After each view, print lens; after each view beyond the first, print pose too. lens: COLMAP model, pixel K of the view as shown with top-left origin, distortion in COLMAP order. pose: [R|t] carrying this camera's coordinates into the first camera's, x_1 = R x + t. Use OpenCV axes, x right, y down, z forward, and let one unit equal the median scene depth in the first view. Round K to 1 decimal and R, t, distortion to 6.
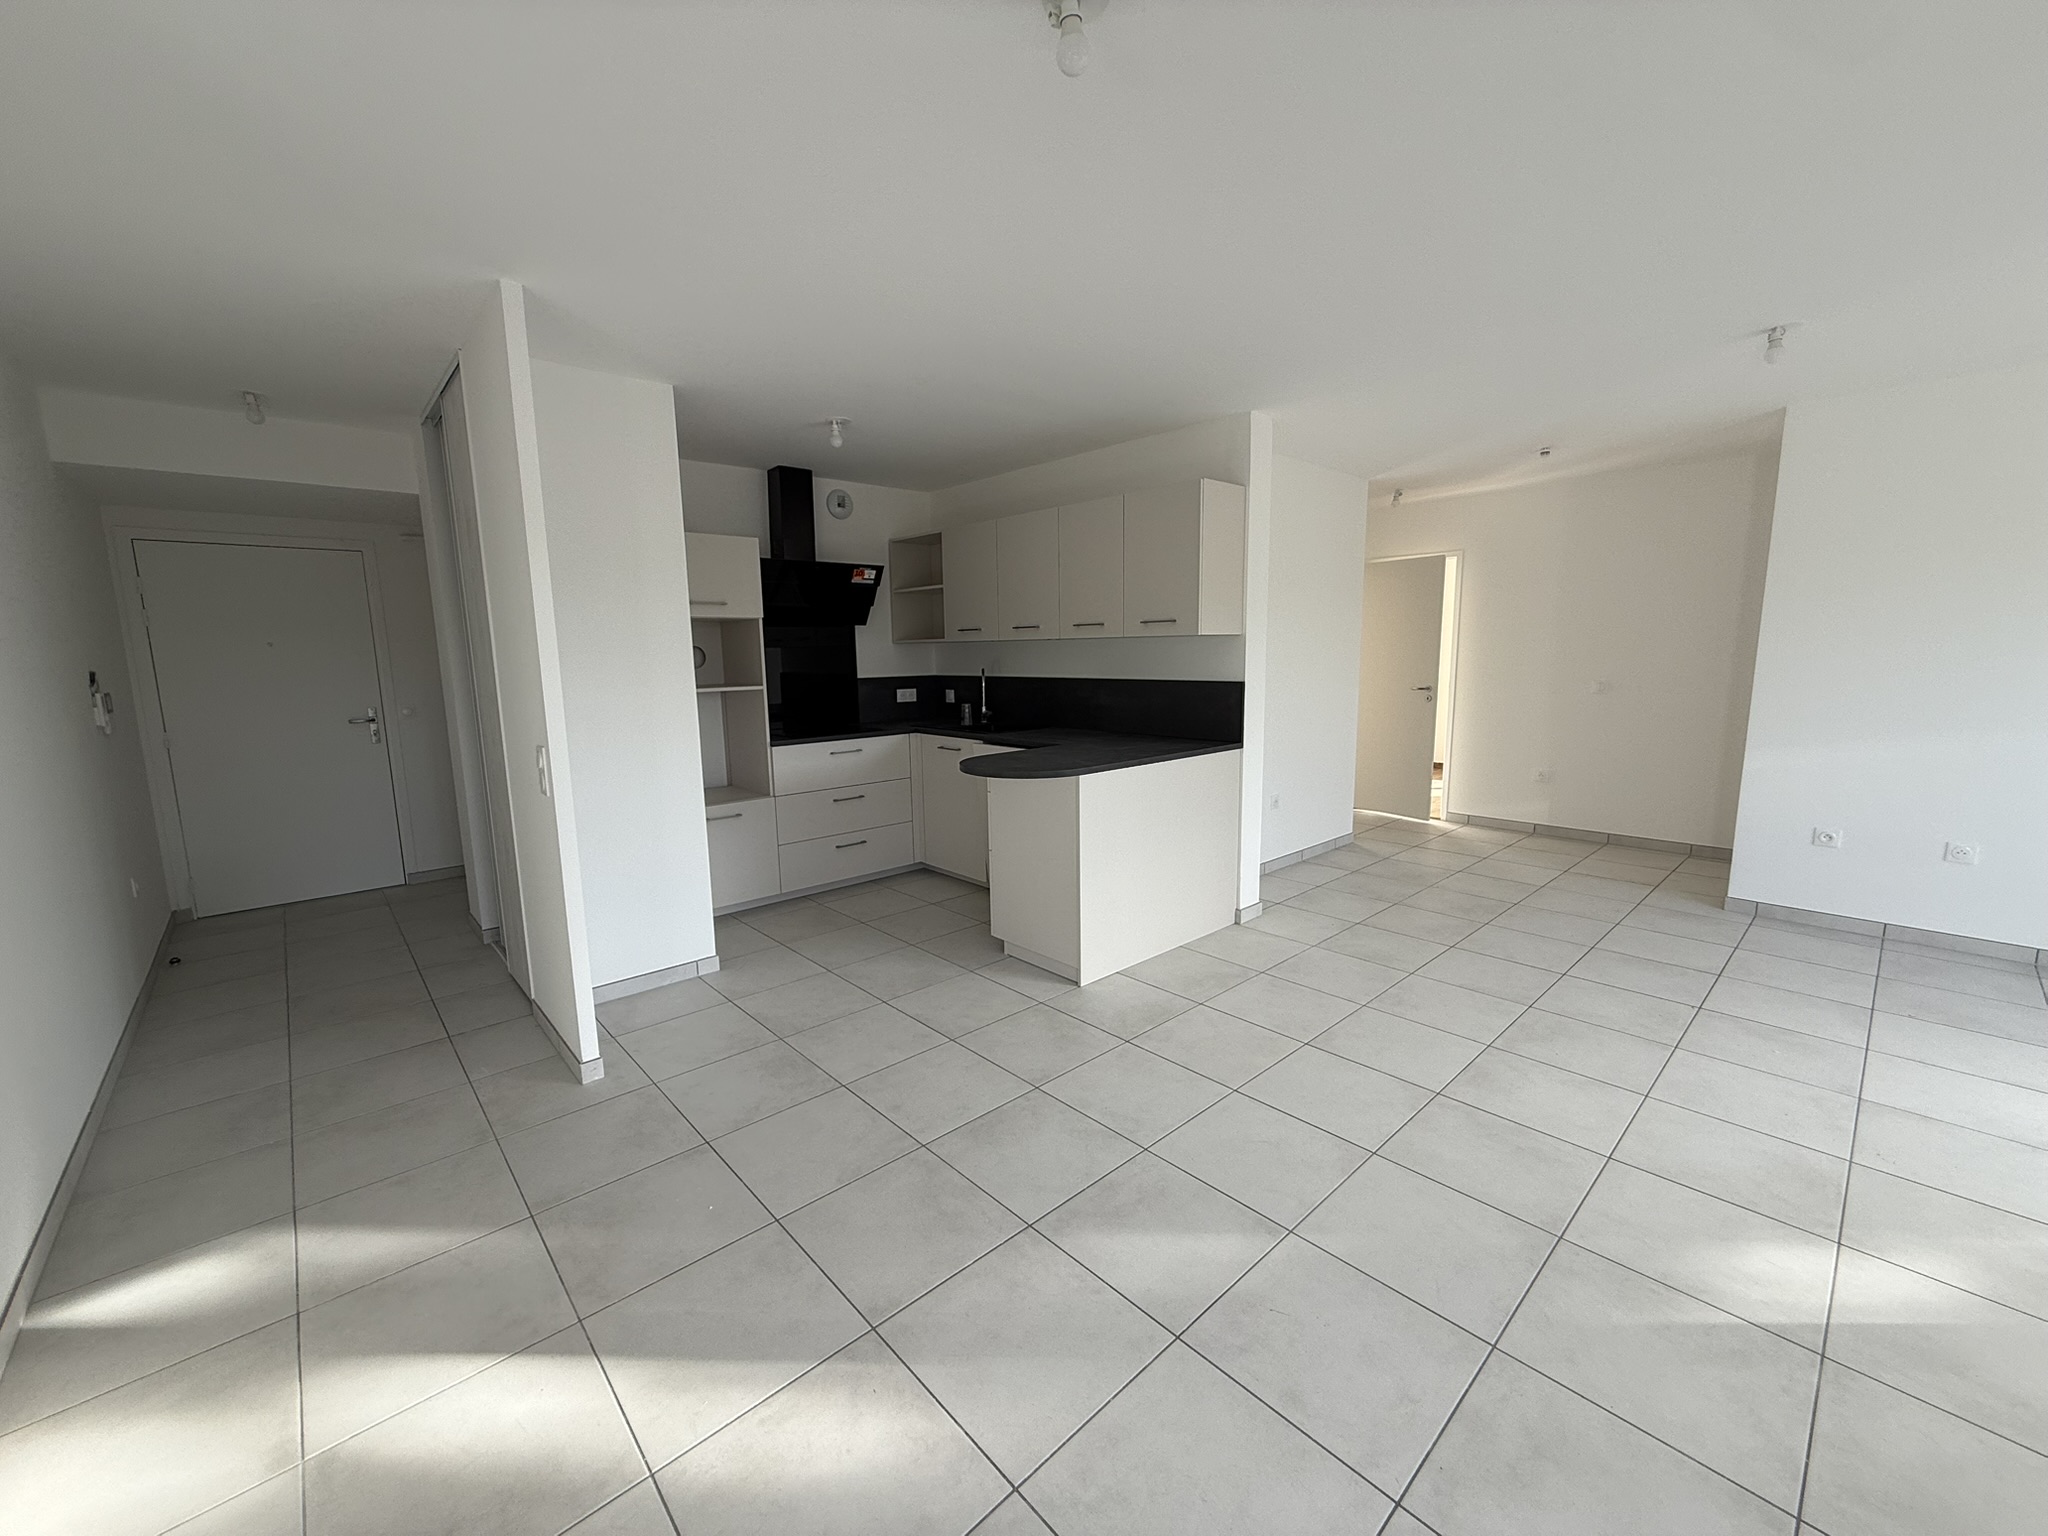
lens RADIAL K [[809.8, 0, 1020.6], [0, 809.8, 775.6], [0, 0, 1]] dist [0.001079, -0.001112]
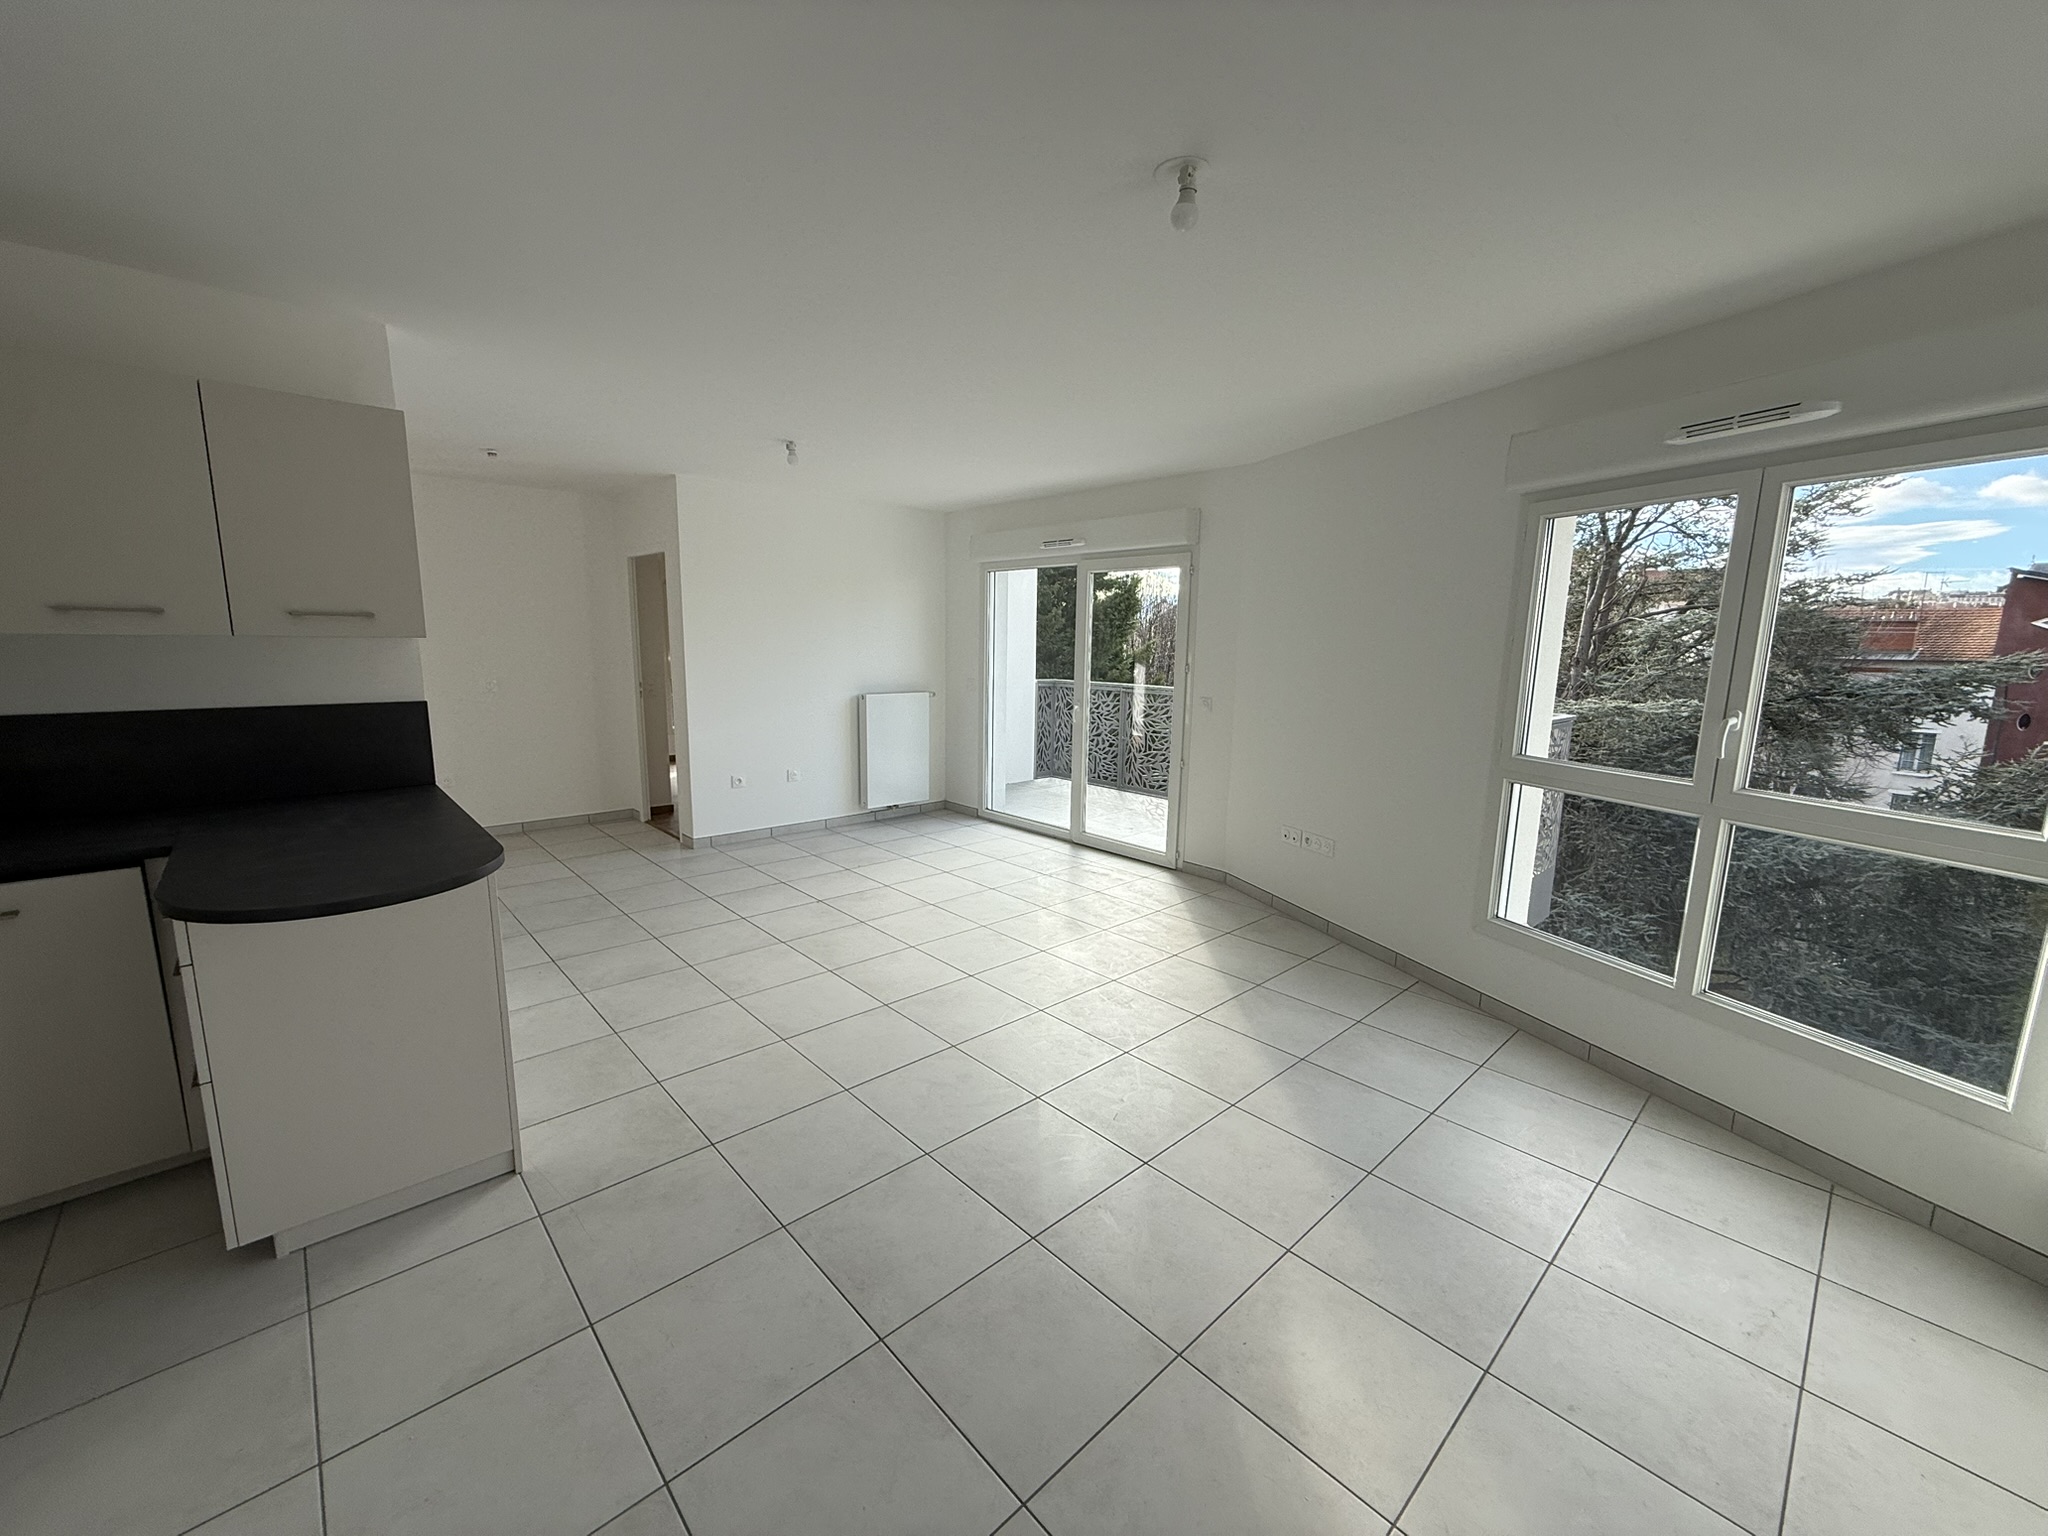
lens RADIAL K [[809.8, 0, 1022.2], [0, 809.8, 763.9], [0, 0, 1]] dist [0.001079, -0.001112]
pose [[-0.006751, -0.137650, 0.990458, -0.479652], [0.142154, 0.980289, 0.137205, -0.086121], [-0.989822, 0.141724, 0.012949, 0.487344]]
